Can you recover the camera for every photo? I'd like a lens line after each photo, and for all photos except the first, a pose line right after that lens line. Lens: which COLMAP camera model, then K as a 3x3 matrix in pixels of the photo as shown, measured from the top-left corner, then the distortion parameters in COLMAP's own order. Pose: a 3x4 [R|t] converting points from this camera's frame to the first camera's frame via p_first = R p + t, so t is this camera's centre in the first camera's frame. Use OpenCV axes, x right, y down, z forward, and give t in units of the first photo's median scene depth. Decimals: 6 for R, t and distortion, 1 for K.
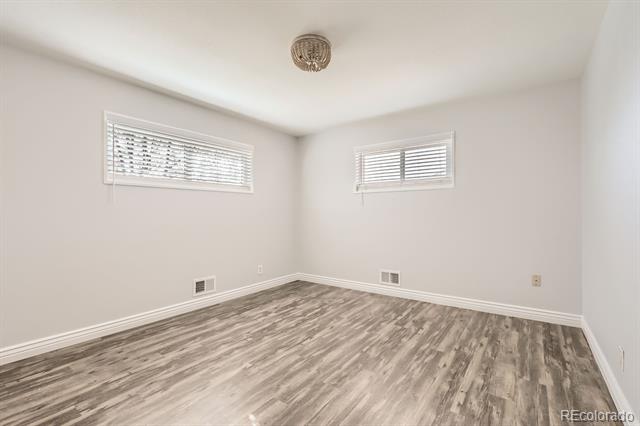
lens RADIAL K [[290.0, 0, 322.1], [0, 290.0, 215.6], [0, 0, 1]] dist [0.004351, -0.002226]
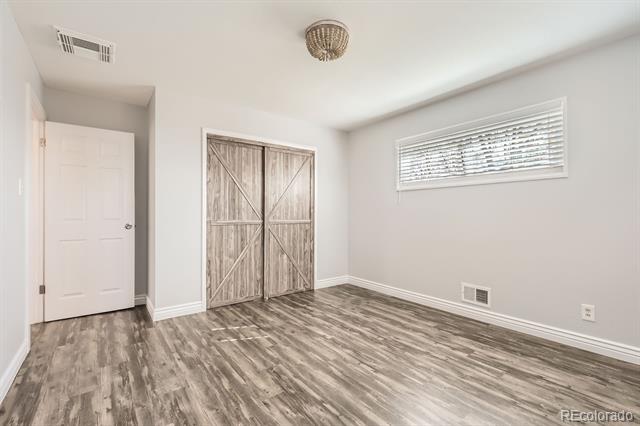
lens RADIAL K [[290.0, 0, 318.7], [0, 290.0, 211.8], [0, 0, 1]] dist [0.004351, -0.002226]
pose [[-0.297276, -0.002210, -0.954789, 0.706074], [-0.002542, 0.999996, -0.001523, -0.004162], [0.954788, 0.001975, -0.297280, 1.018953]]
